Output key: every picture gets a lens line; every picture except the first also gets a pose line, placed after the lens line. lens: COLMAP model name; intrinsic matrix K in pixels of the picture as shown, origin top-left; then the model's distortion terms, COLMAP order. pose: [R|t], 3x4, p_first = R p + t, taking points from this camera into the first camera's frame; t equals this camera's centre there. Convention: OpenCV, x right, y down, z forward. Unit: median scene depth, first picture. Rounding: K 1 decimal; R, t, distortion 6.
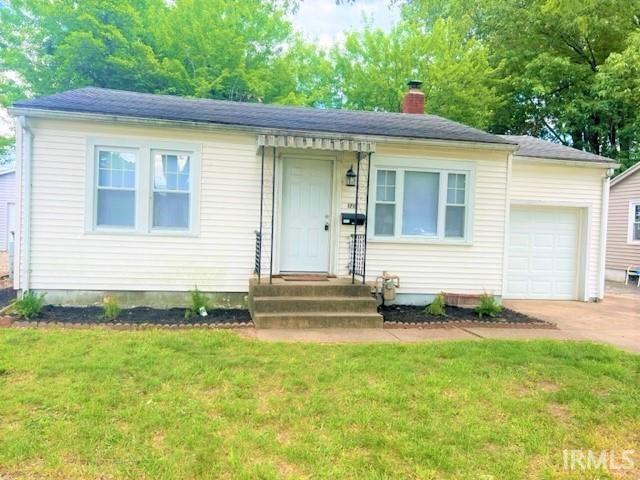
lens RADIAL K [[480.8, 0, 320.7], [0, 480.8, 241.2], [0, 0, 1]] dist [0.055450, -0.056071]
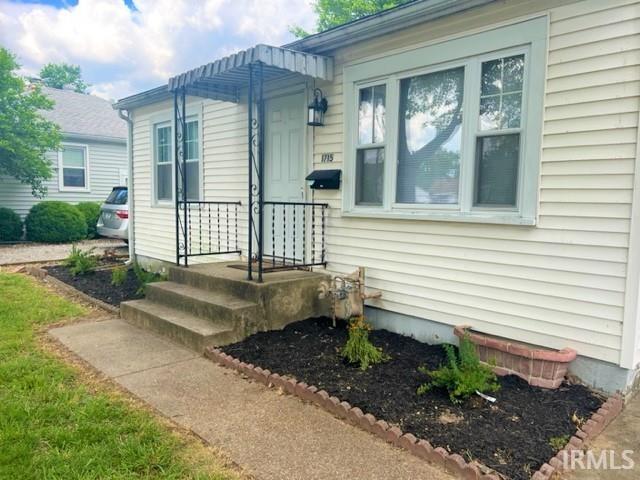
lens RADIAL K [[480.8, 0, 322.1], [0, 480.8, 241.3], [0, 0, 1]] dist [0.055450, -0.056071]
pose [[0.552603, 0.045213, -0.832218, 0.582479], [-0.018405, 0.998946, 0.042050, 0.007886], [0.833242, -0.007920, 0.552852, 0.650068]]
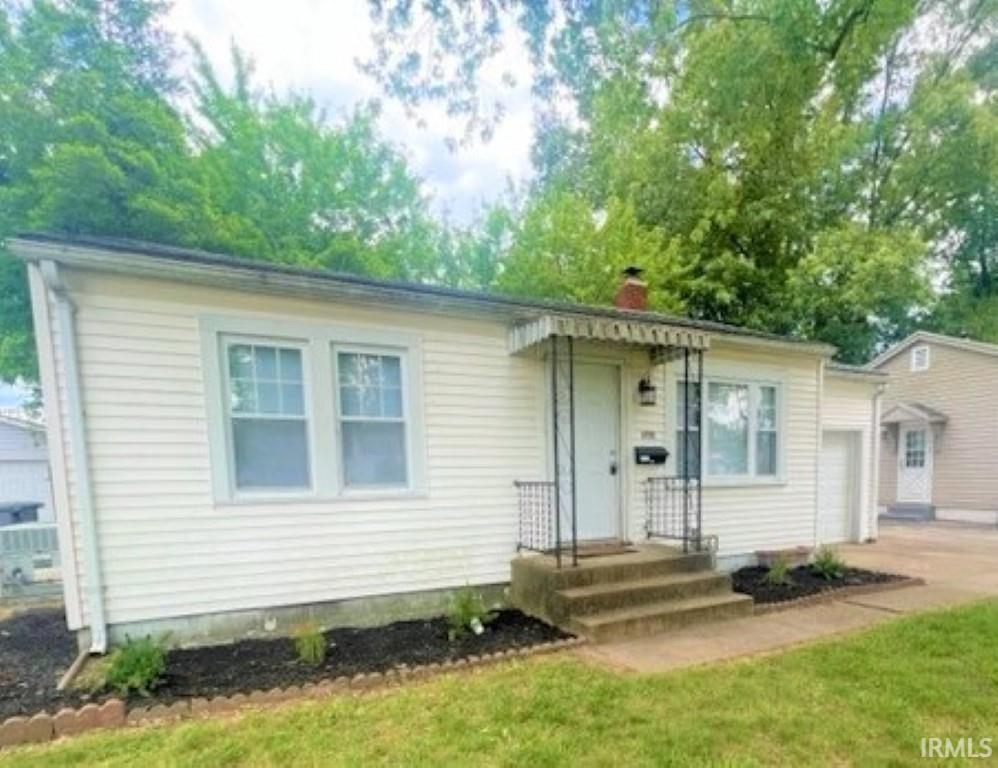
lens RADIAL K [[569.3, 0, 572.5], [0, 569.3, 528.8], [0, 0, 1]] dist [-0.003335, 0.004103]
pose [[0.950252, -0.083818, 0.299994, -0.279177], [0.063152, 0.994955, 0.077953, -0.012849], [-0.305014, -0.055130, 0.950751, 0.276088]]
